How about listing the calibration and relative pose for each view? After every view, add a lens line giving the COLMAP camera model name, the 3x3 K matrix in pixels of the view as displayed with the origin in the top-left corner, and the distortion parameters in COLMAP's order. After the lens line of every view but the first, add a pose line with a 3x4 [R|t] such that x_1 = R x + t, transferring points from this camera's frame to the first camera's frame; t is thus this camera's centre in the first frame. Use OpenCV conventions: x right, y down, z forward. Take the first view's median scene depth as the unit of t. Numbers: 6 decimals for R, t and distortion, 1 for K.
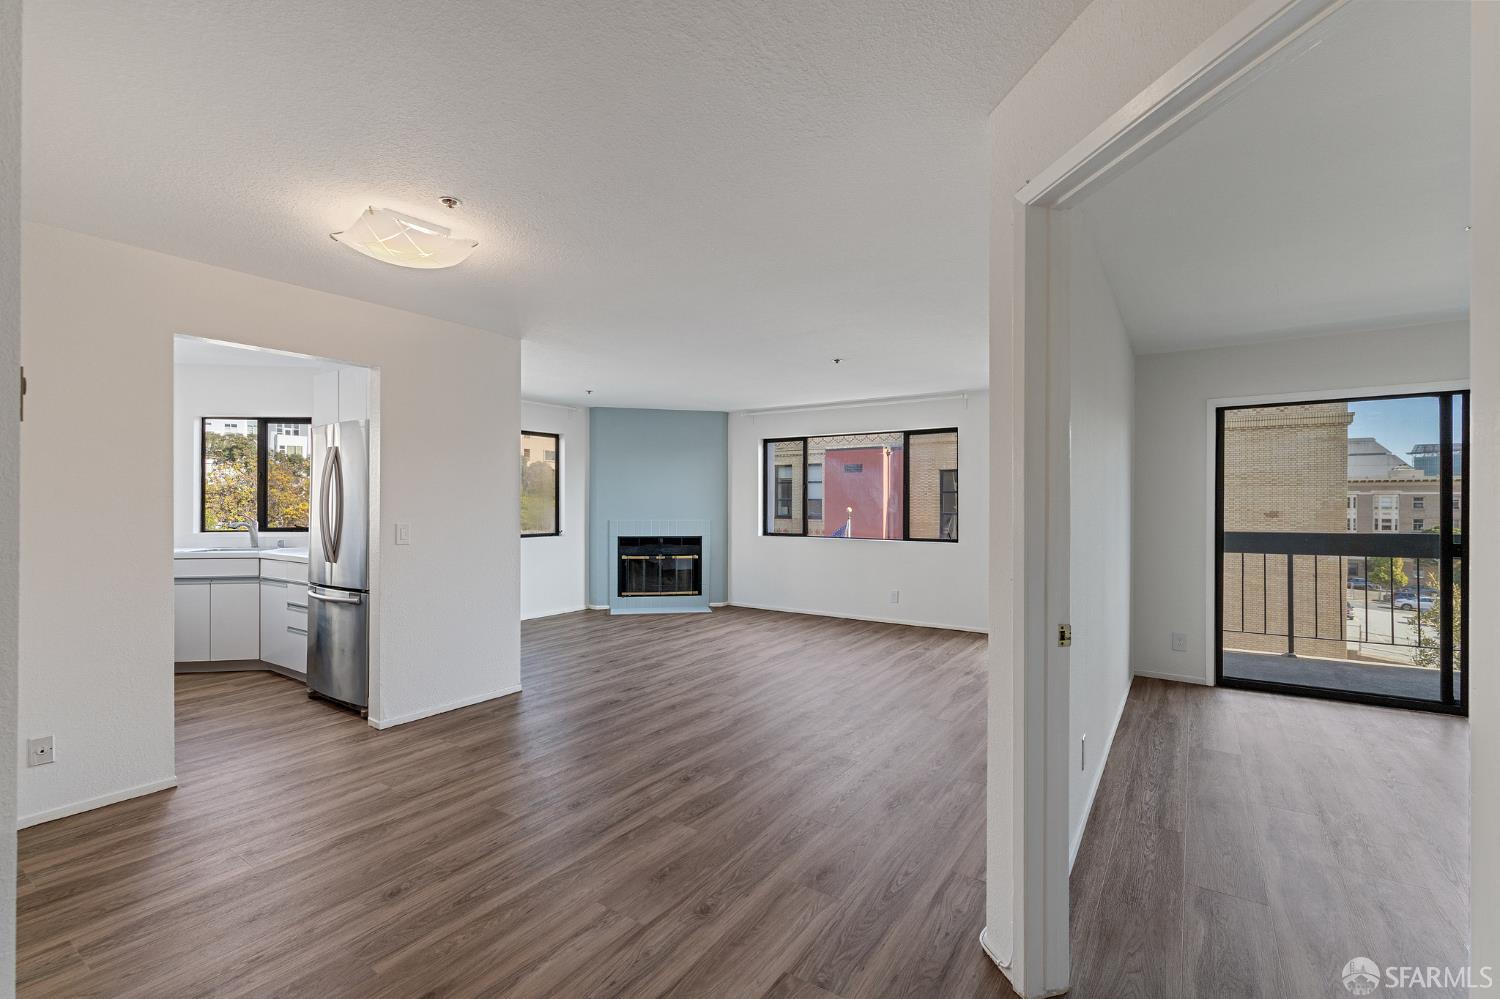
lens RADIAL K [[651.9, 0, 750.0], [0, 651.9, 499.5], [0, 0, 1]] dist [-0.001660, -0.000264]
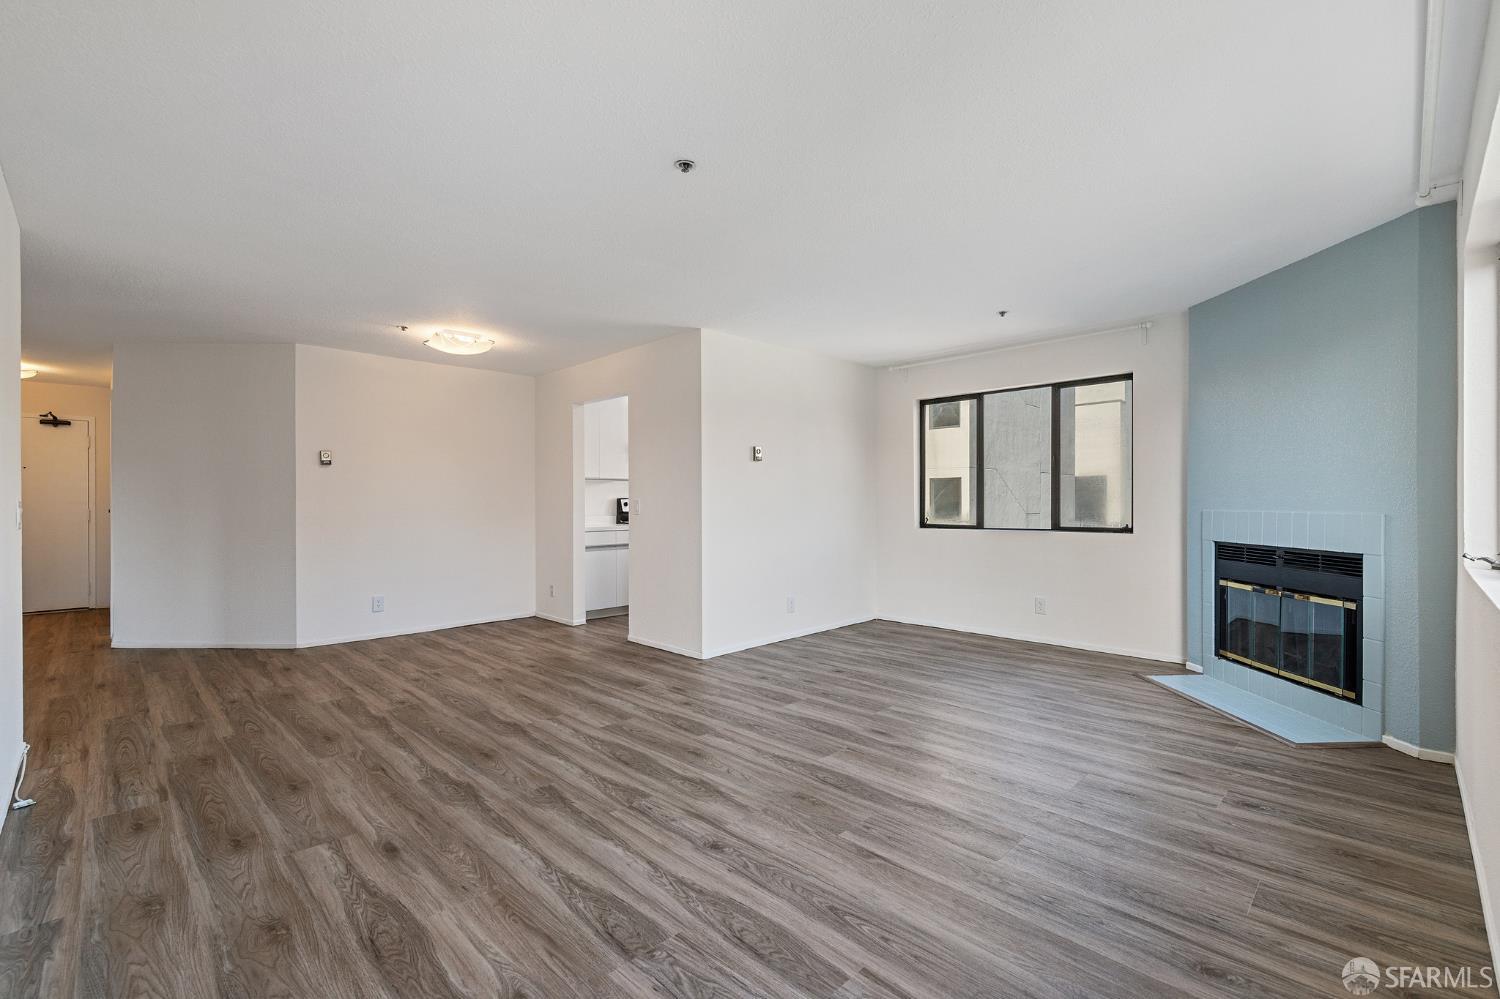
lens RADIAL K [[651.9, 0, 750.0], [0, 651.9, 499.5], [0, 0, 1]] dist [-0.001660, -0.000264]
pose [[-0.184545, -0.005698, -0.982808, 0.384436], [0.006121, 0.999957, -0.006947, 0.024744], [0.982805, -0.007297, -0.184502, 0.732111]]
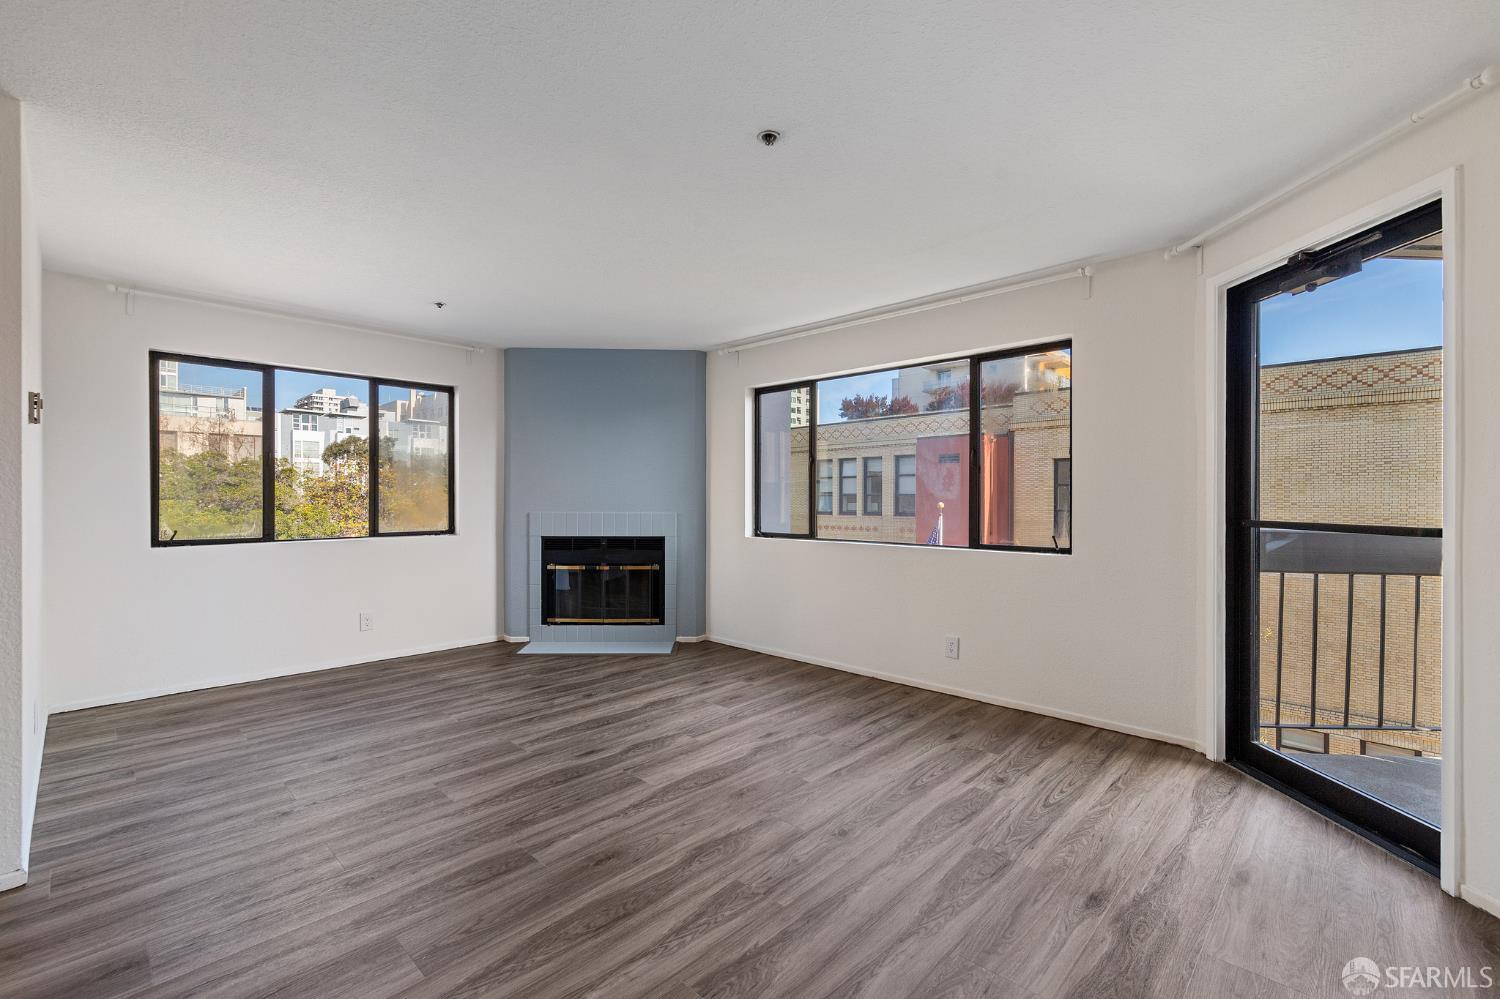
lens RADIAL K [[643.3, 0, 750.0], [0, 643.3, 499.5], [0, 0, 1]] dist [0.002703, 0.000113]
pose [[0.987136, -0.000215, -0.159881, 0.121433], [0.000808, 0.999993, 0.003647, 0.016191], [0.159879, -0.003729, 0.987130, 0.371290]]
